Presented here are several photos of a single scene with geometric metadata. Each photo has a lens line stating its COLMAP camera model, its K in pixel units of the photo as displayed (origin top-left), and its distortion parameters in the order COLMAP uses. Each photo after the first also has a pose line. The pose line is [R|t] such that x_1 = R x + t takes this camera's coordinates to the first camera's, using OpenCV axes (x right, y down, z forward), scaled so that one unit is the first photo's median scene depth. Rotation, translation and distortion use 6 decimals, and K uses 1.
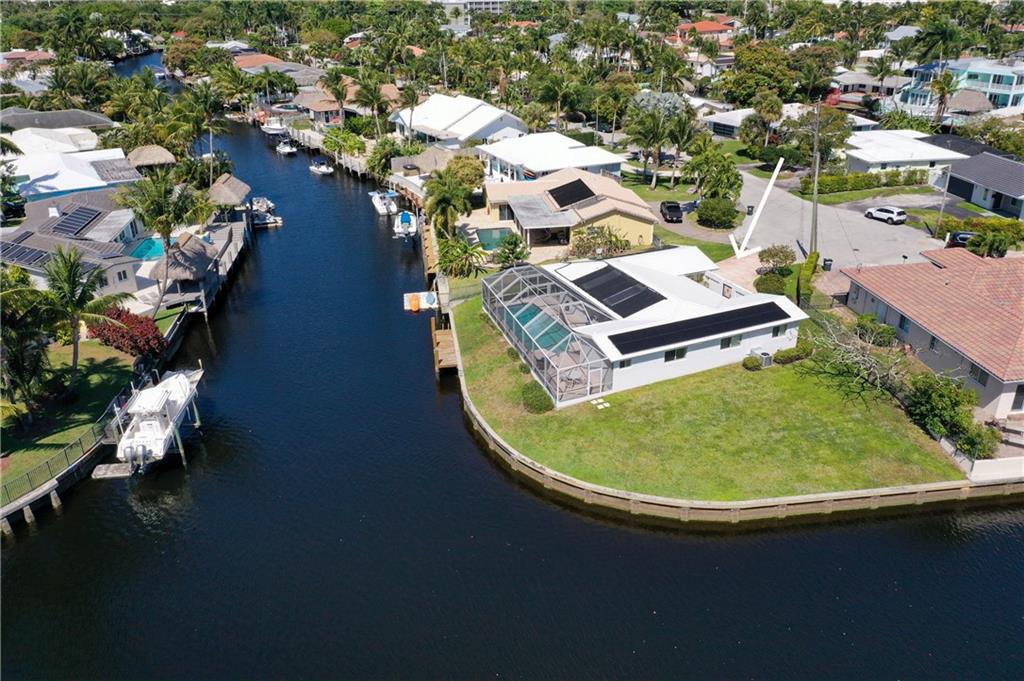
lens RADIAL K [[808.5, 0, 512.0], [0, 808.5, 340.5], [0, 0, 1]] dist [-0.003881, 0.004308]
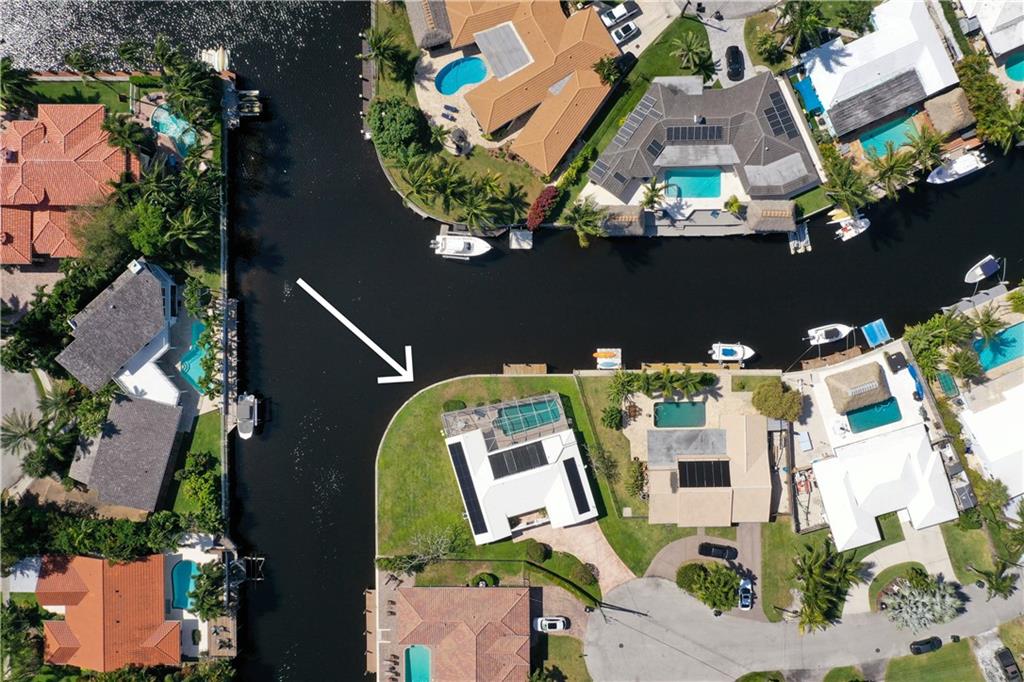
lens RADIAL K [[808.5, 0, 512.0], [0, 808.5, 341.0], [0, 0, 1]] dist [-0.003881, 0.004308]
pose [[-0.131202, 0.991225, 0.016077, -0.175676], [-0.393817, -0.066996, 0.916744, -1.745961], [0.909777, 0.113948, 0.399151, 0.179771]]
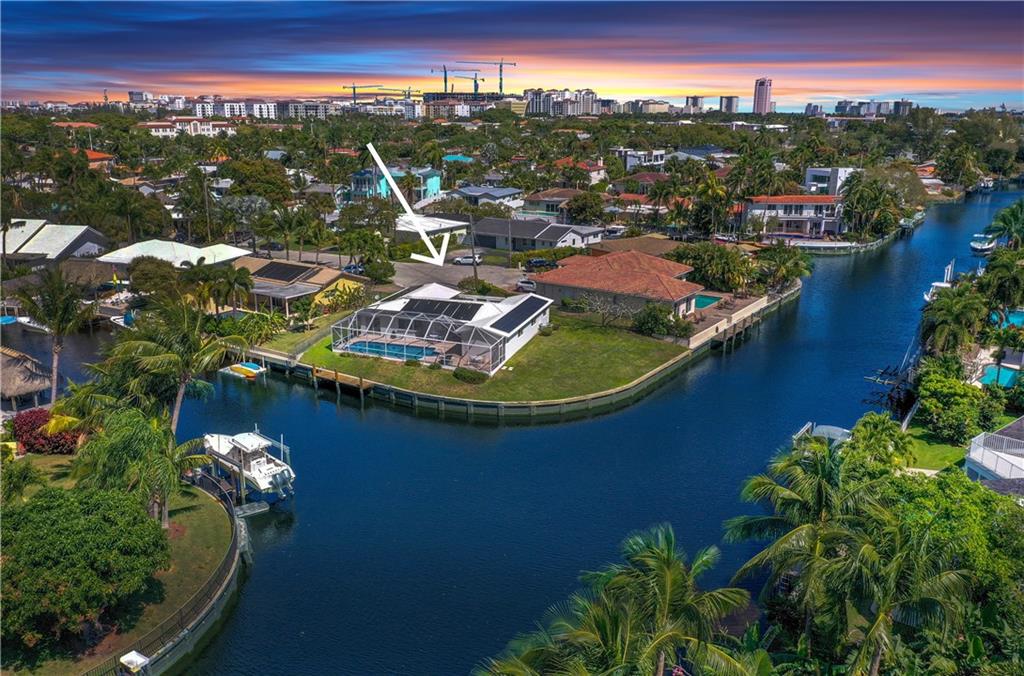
lens RADIAL K [[832.5, 0, 512.0], [0, 832.5, 338.0], [0, 0, 1]] dist [-0.007354, 0.005823]
pose [[0.671413, -0.181368, 0.718548, -0.785952], [0.294975, 0.954878, -0.034606, 0.066188], [-0.679849, 0.235188, 0.694616, -0.048966]]
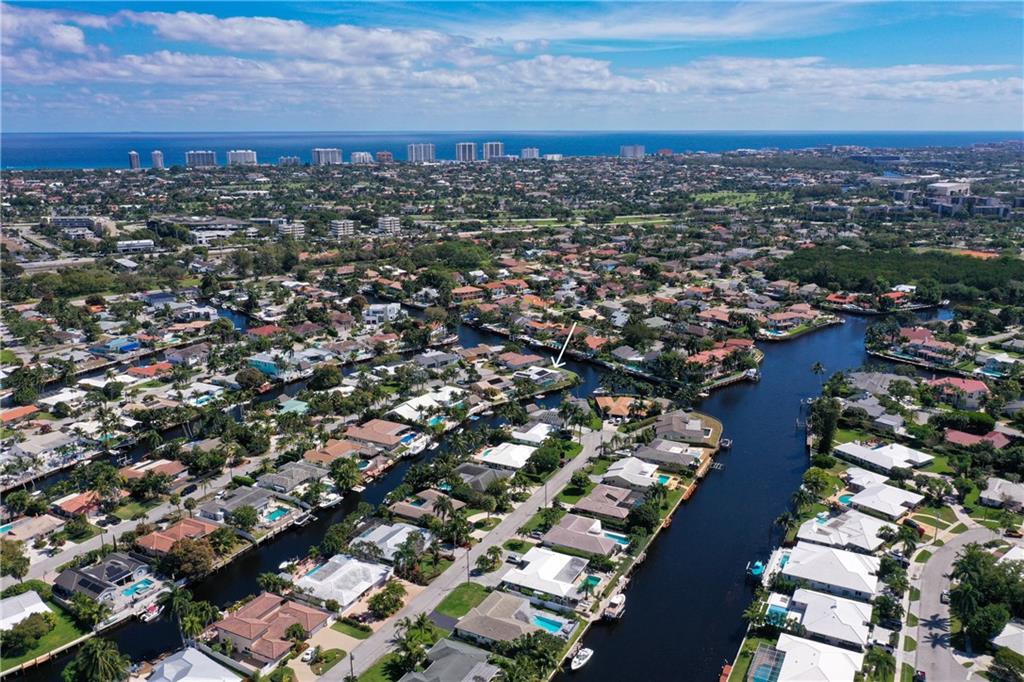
lens RADIAL K [[835.9, 0, 512.0], [0, 835.9, 341.0], [0, 0, 1]] dist [-0.000237, 0.001059]
pose [[-0.523240, -0.205947, 0.826926, -5.016788], [0.358881, 0.826863, 0.433015, -3.128849], [-0.772932, 0.523339, -0.358737, 3.323427]]
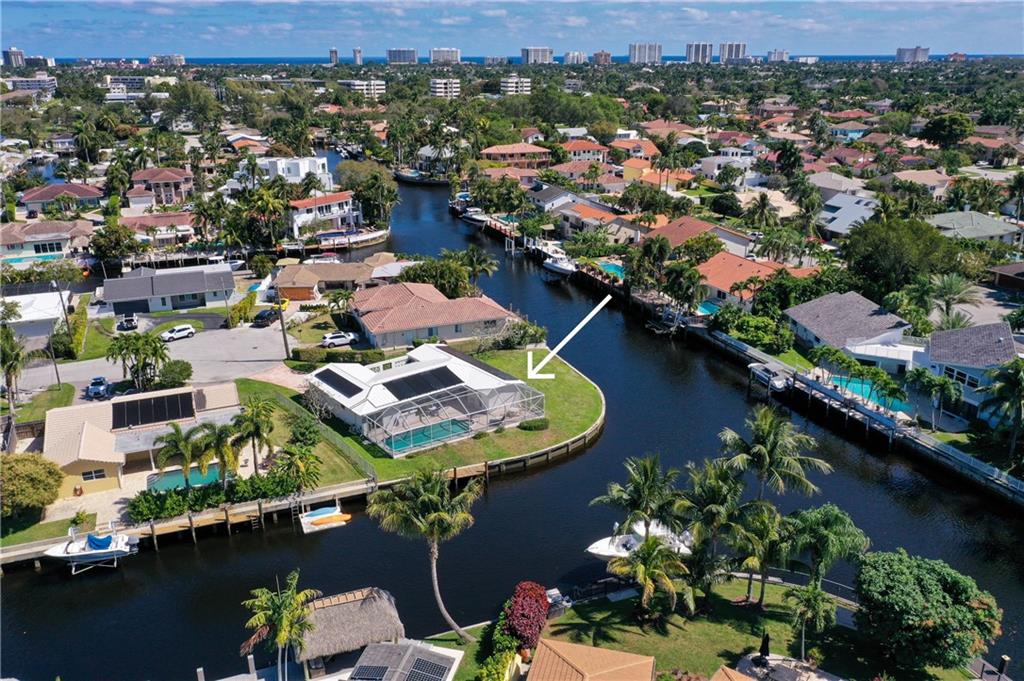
lens RADIAL K [[808.5, 0, 512.0], [0, 808.5, 340.5], [0, 0, 1]] dist [-0.003881, 0.004308]
pose [[-0.249465, -0.312665, 0.916520, -1.167071], [0.407018, 0.824931, 0.392205, -0.604806], [-0.878694, 0.470881, -0.078531, 0.908272]]
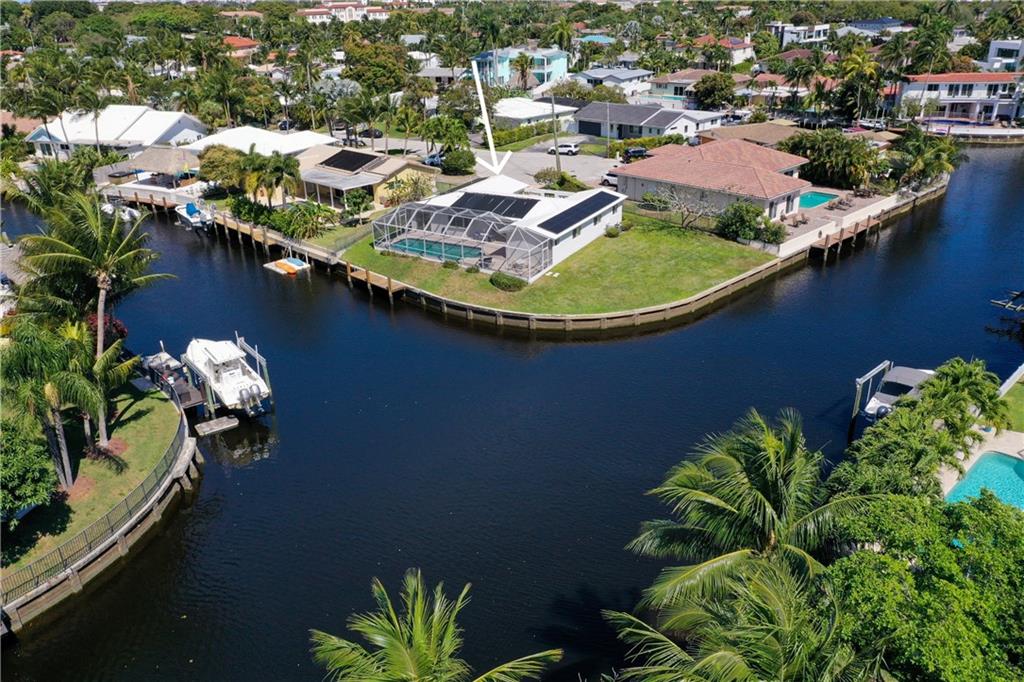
lens RADIAL K [[810.0, 0, 512.0], [0, 810.0, 341.0], [0, 0, 1]] dist [-0.002013, 0.004748]
pose [[0.802525, -0.242998, 0.544891, -0.556967], [0.260606, 0.964338, 0.046228, 0.085802], [-0.536692, 0.104902, 0.837232, -0.031859]]
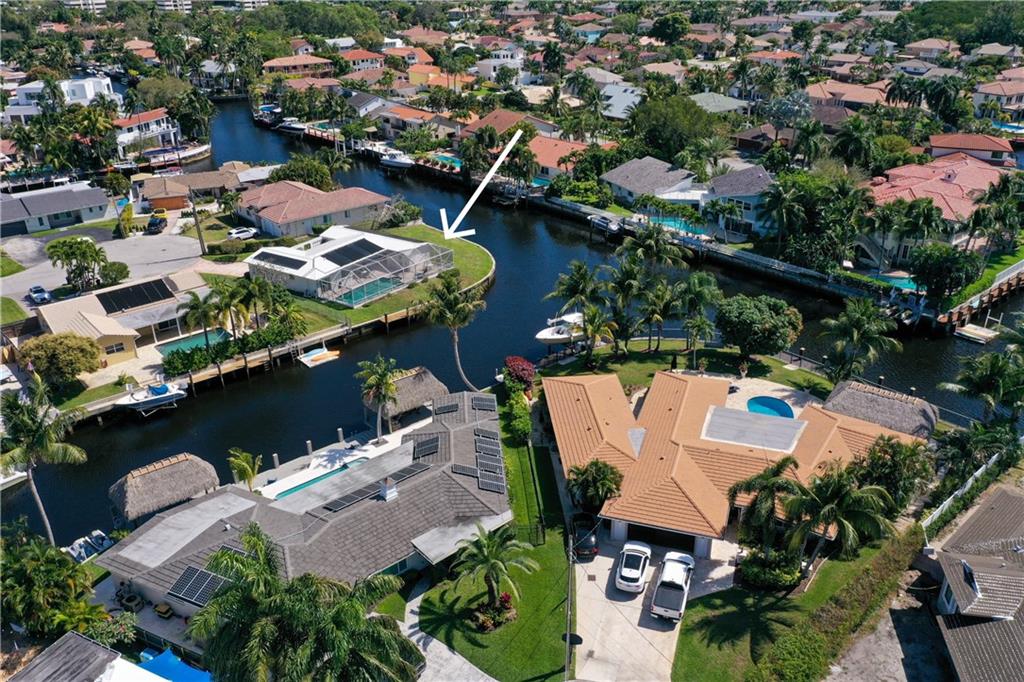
lens RADIAL K [[808.5, 0, 512.0], [0, 808.5, 341.0], [0, 0, 1]] dist [-0.003881, 0.004308]
pose [[-0.548399, -0.344014, 0.762176, -1.404723], [0.360938, 0.724801, 0.586845, -0.795919], [-0.754309, 0.596924, -0.273313, 1.290343]]
